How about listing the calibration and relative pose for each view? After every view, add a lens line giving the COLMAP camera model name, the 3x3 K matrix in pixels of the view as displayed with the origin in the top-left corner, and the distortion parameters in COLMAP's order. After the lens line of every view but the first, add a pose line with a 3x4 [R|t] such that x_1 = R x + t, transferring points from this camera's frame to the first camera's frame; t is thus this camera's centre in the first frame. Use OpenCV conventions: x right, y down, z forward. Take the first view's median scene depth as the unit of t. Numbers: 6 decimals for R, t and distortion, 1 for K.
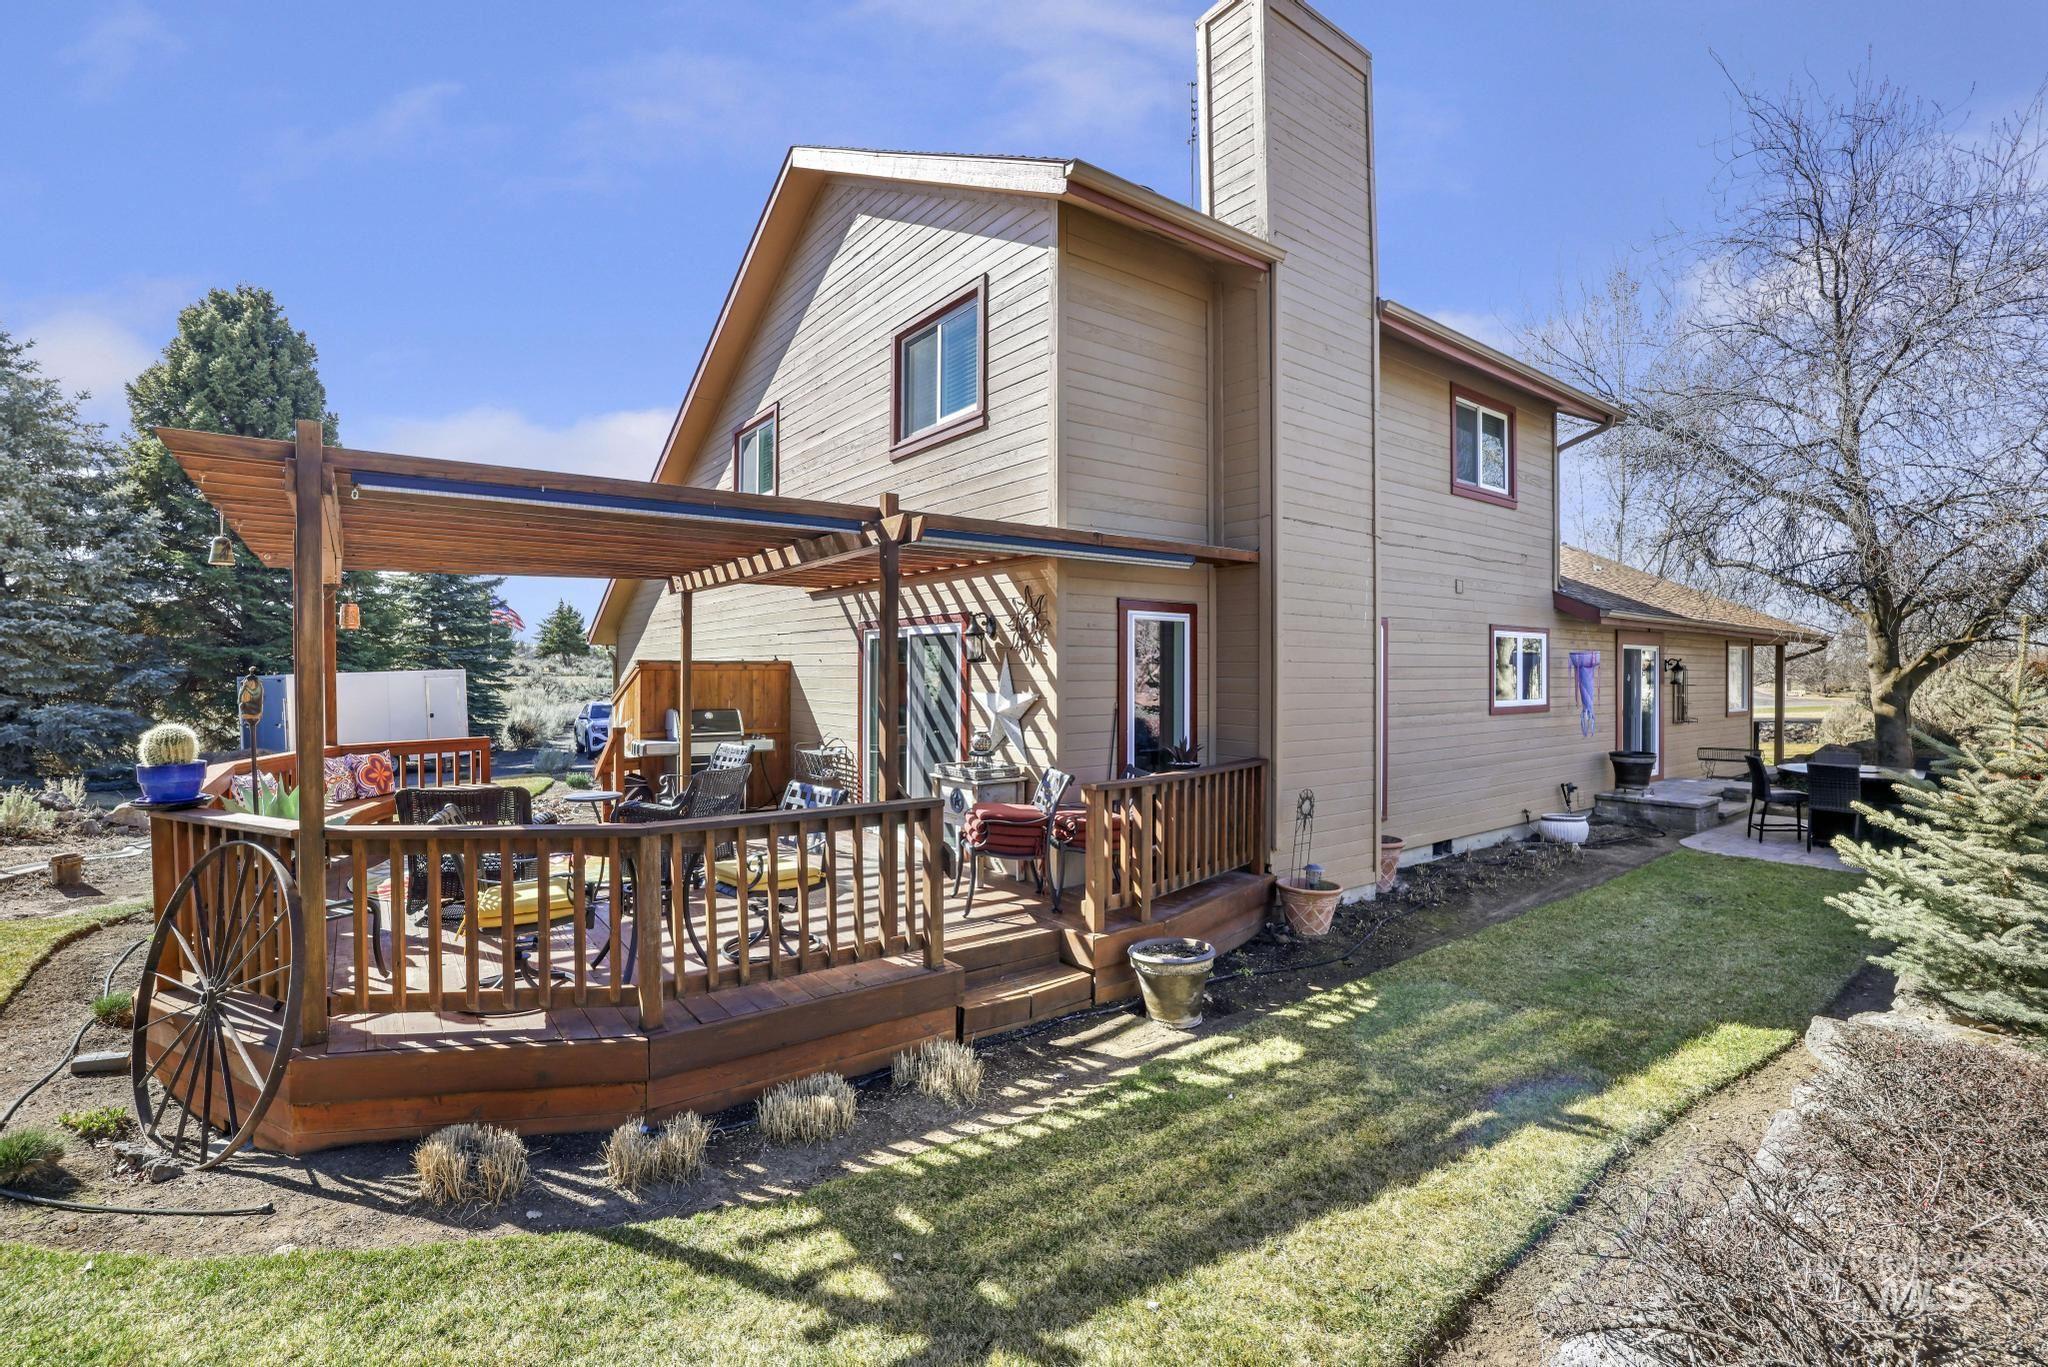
lens RADIAL K [[904.7, 0, 1017.9], [0, 904.7, 667.4], [0, 0, 1]] dist [-0.051078, 0.018388]
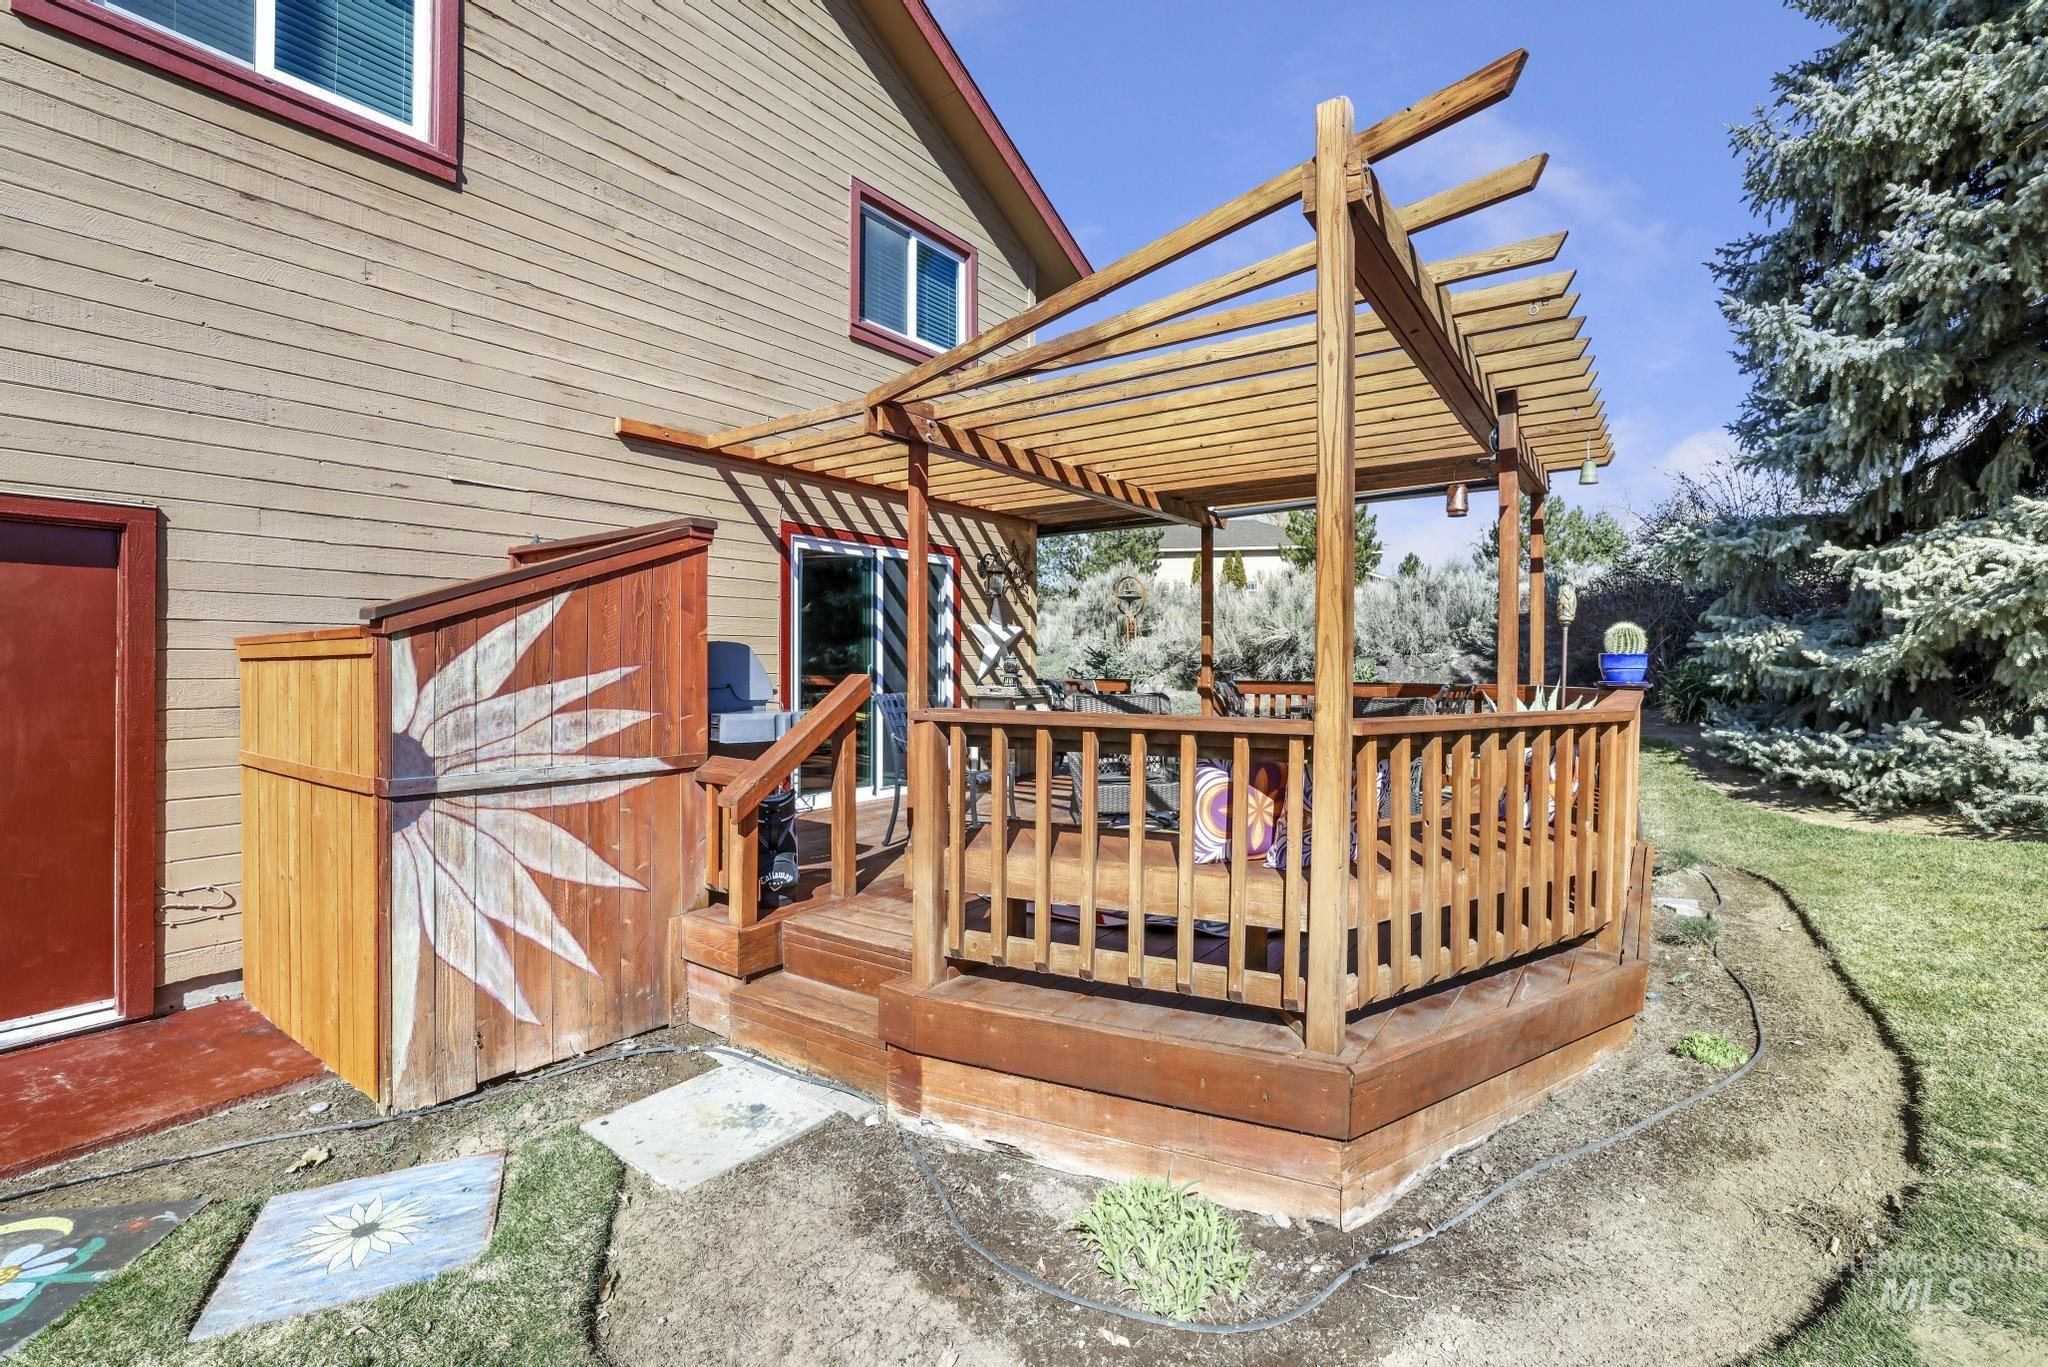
lens RADIAL K [[904.7, 0, 1017.9], [0, 904.7, 667.4], [0, 0, 1]] dist [-0.051078, 0.018388]
pose [[-0.298588, -0.009627, 0.954333, -0.994951], [-0.005828, 0.999949, 0.008263, 0.063436], [-0.954364, -0.003095, -0.298629, 1.138707]]
